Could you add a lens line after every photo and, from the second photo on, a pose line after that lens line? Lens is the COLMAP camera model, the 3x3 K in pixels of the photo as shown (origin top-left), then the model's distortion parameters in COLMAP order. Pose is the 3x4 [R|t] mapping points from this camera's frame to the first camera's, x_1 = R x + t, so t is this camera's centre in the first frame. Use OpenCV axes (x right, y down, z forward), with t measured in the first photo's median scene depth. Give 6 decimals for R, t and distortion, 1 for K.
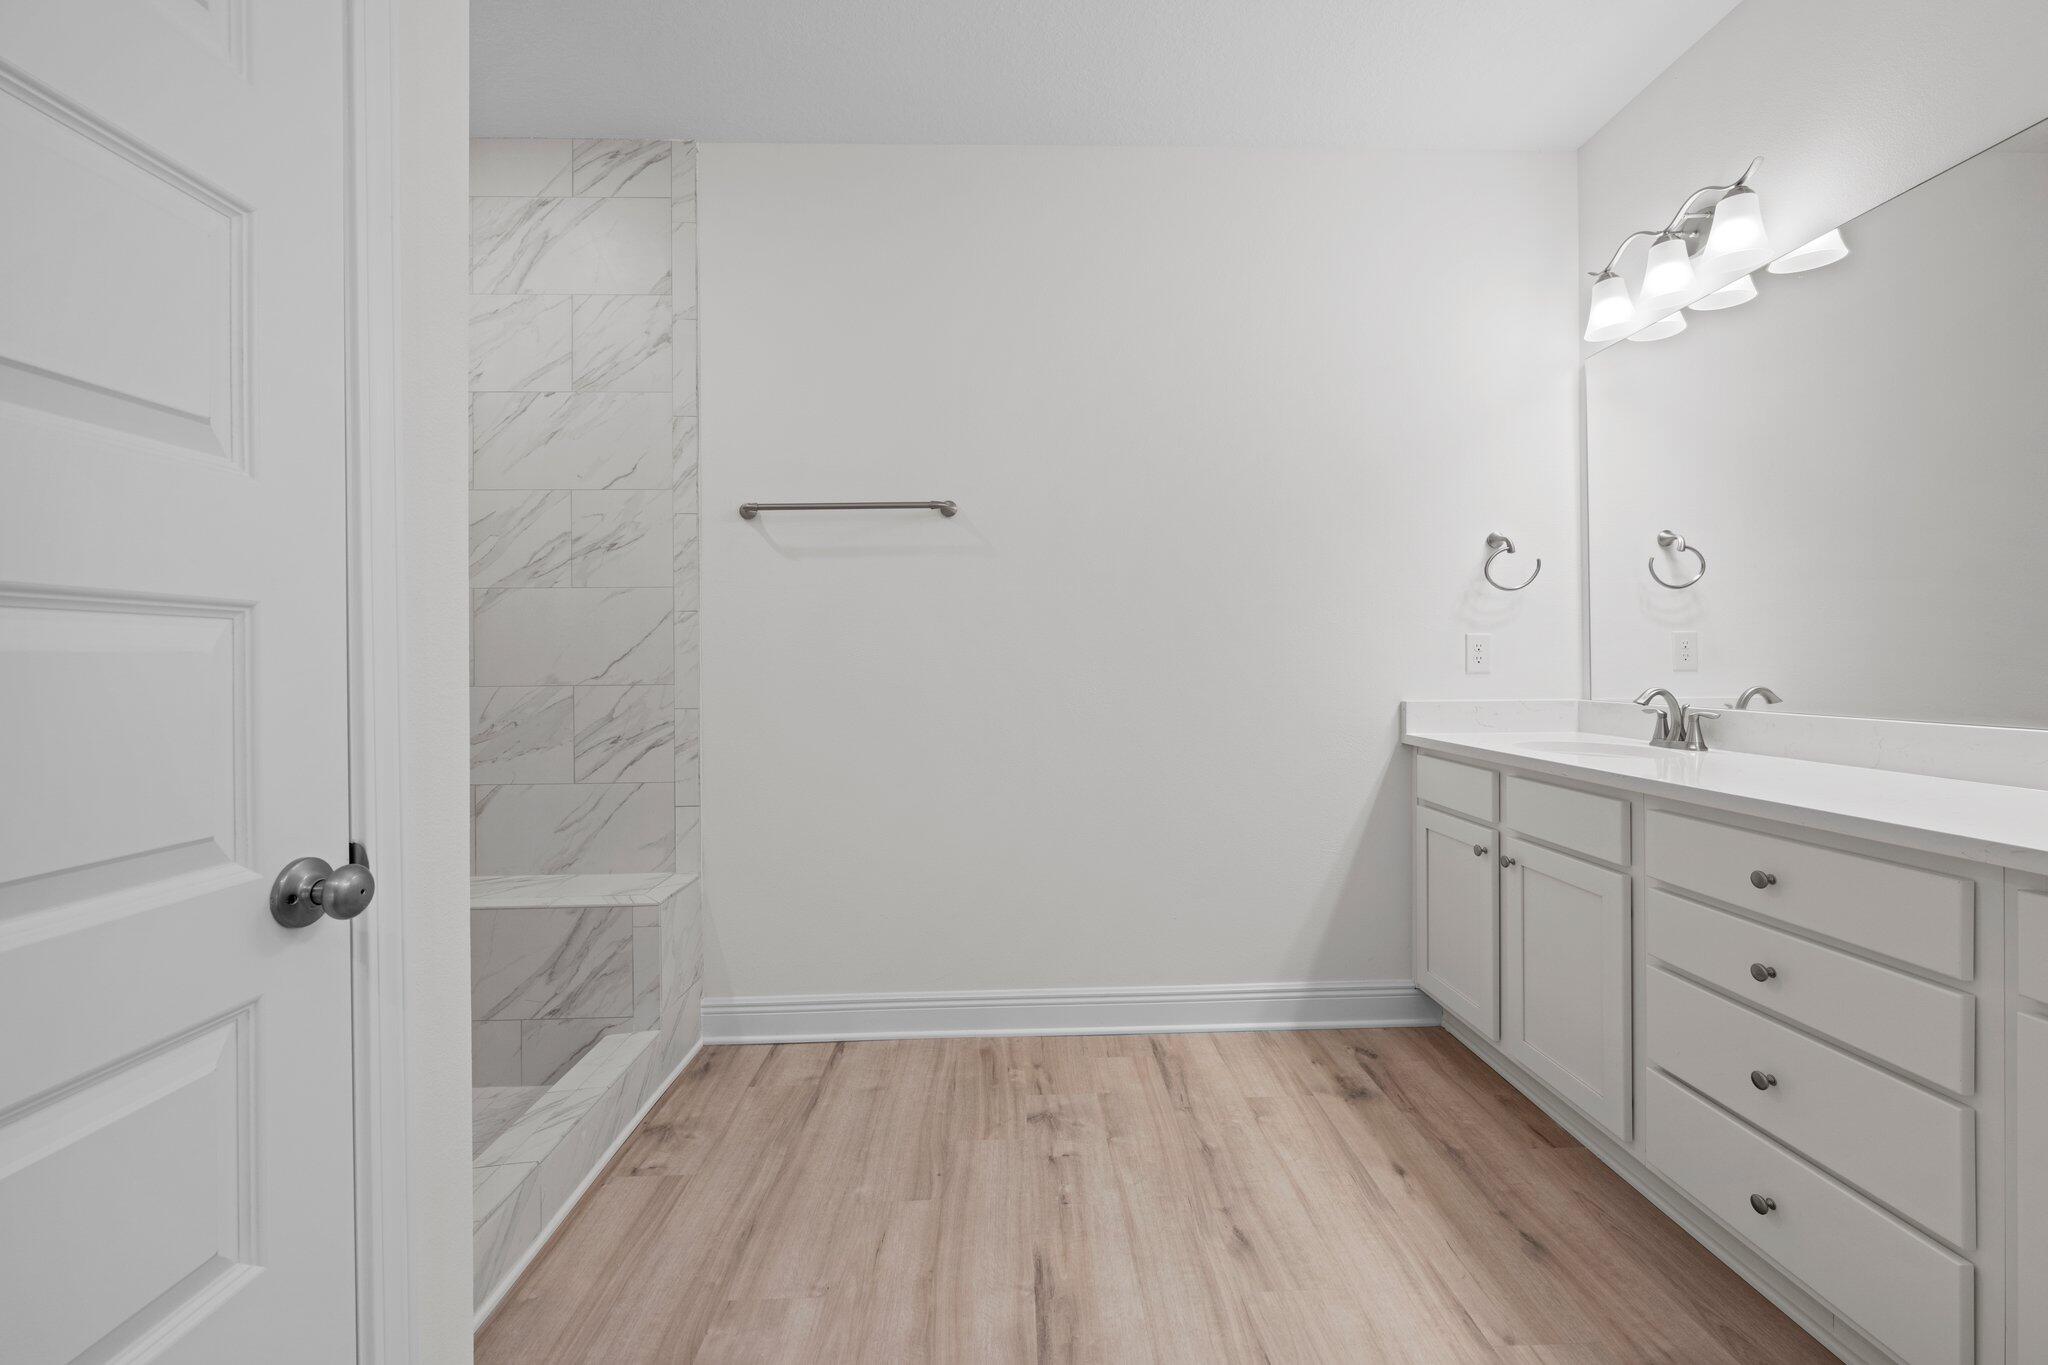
lens RADIAL K [[851.7, 0, 1026.0], [0, 851.7, 662.1], [0, 0, 1]] dist [0.000157, -0.000011]
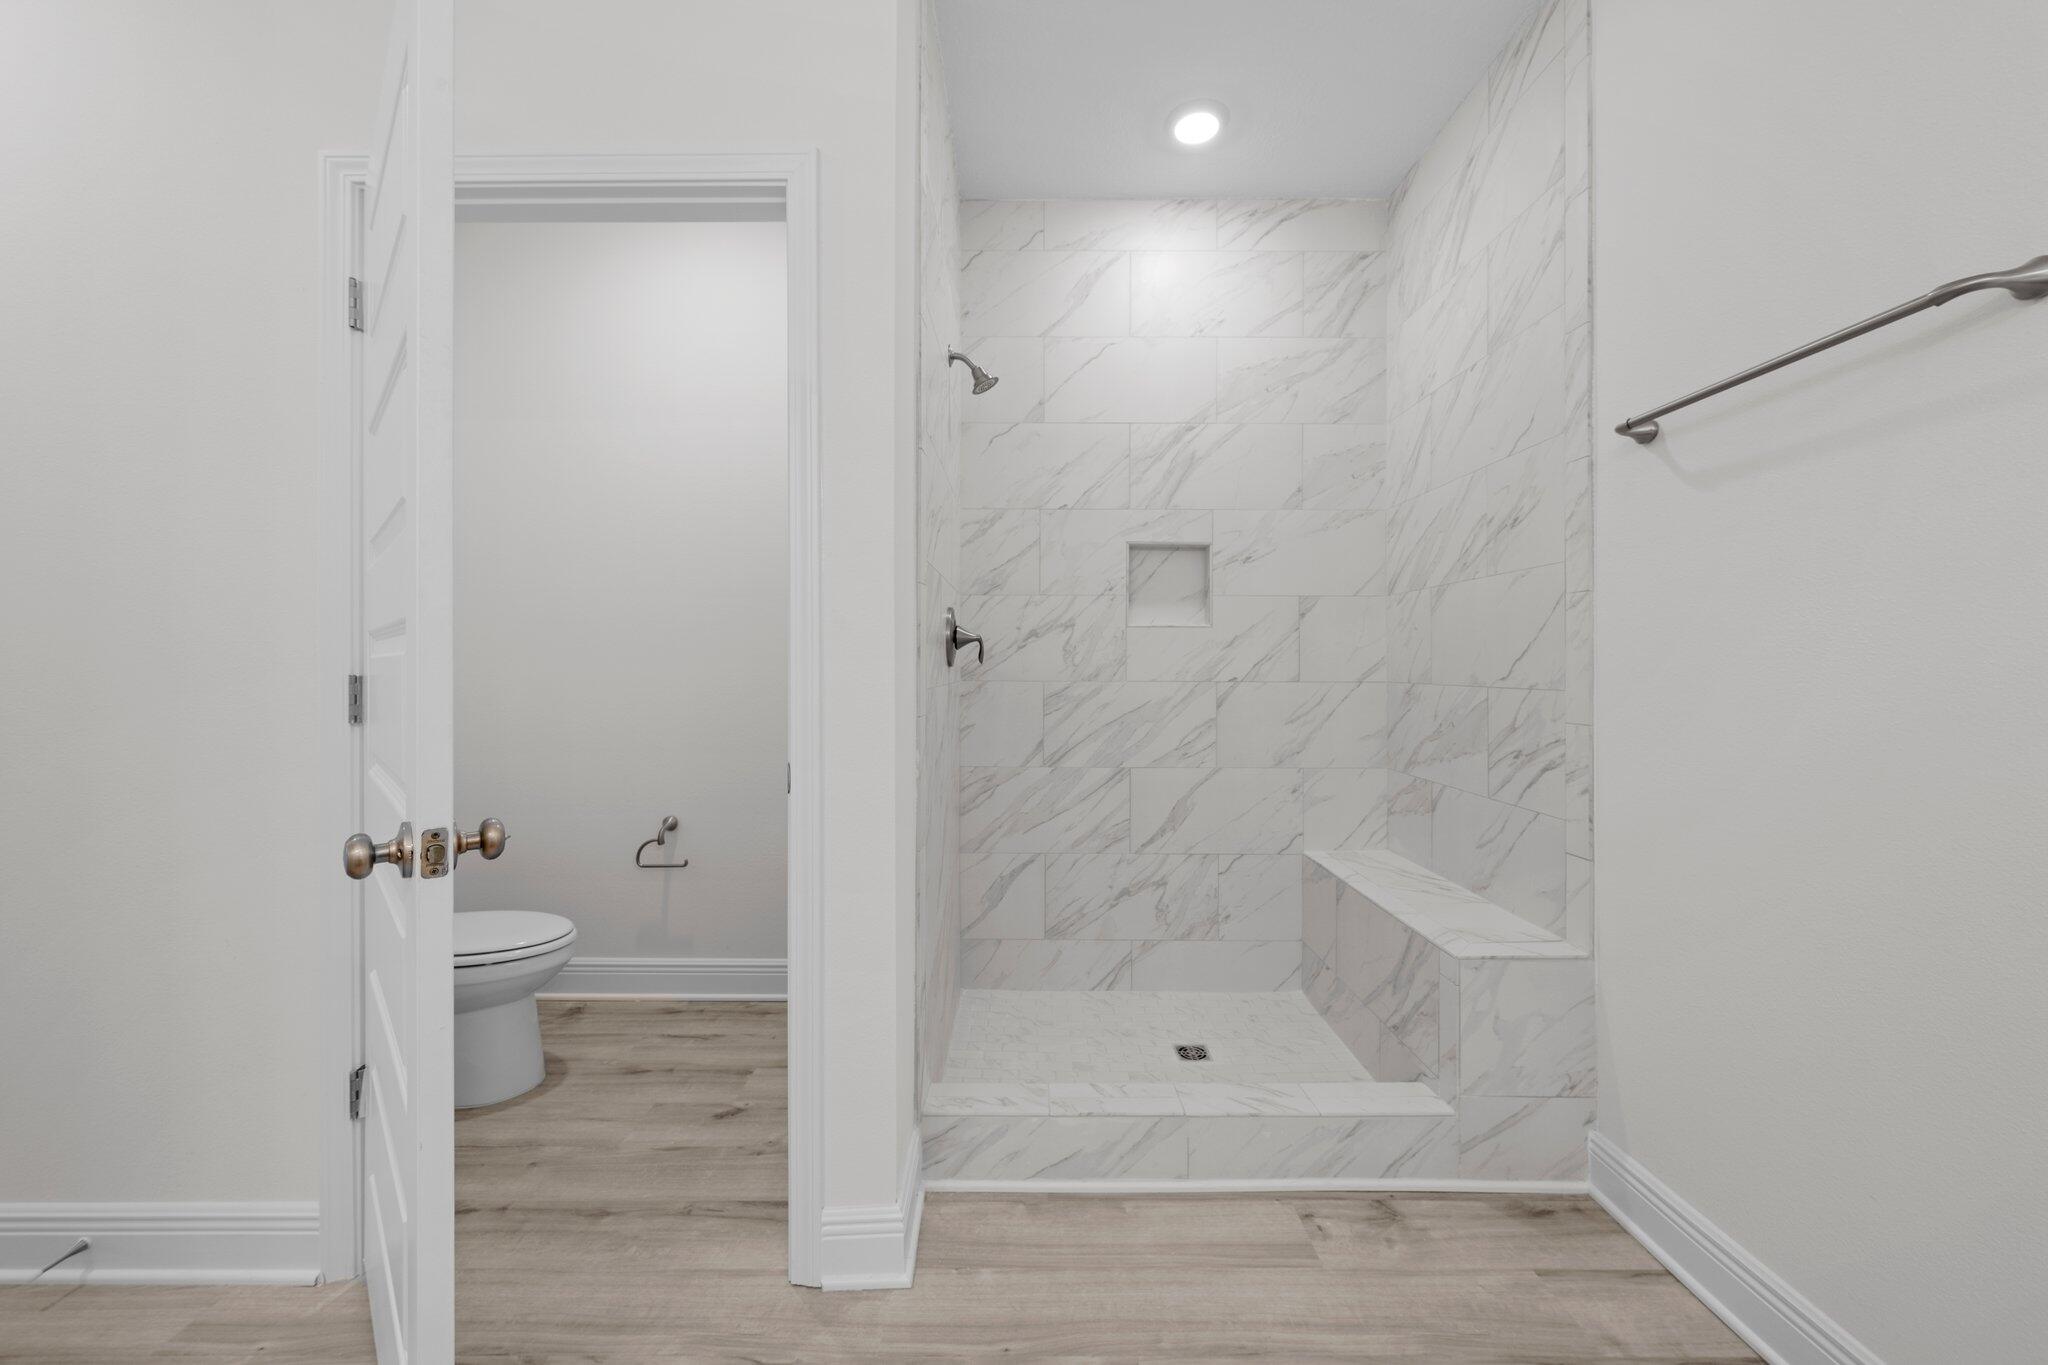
lens RADIAL K [[777.8, 0, 1024.7], [0, 777.8, 661.1], [0, 0, 1]] dist [0.000023, 0.000091]
pose [[-0.031629, 0.003139, -0.999495, 0.291001], [0.000605, 0.999995, 0.003121, -0.002245], [0.999500, -0.000506, -0.031630, 0.544805]]
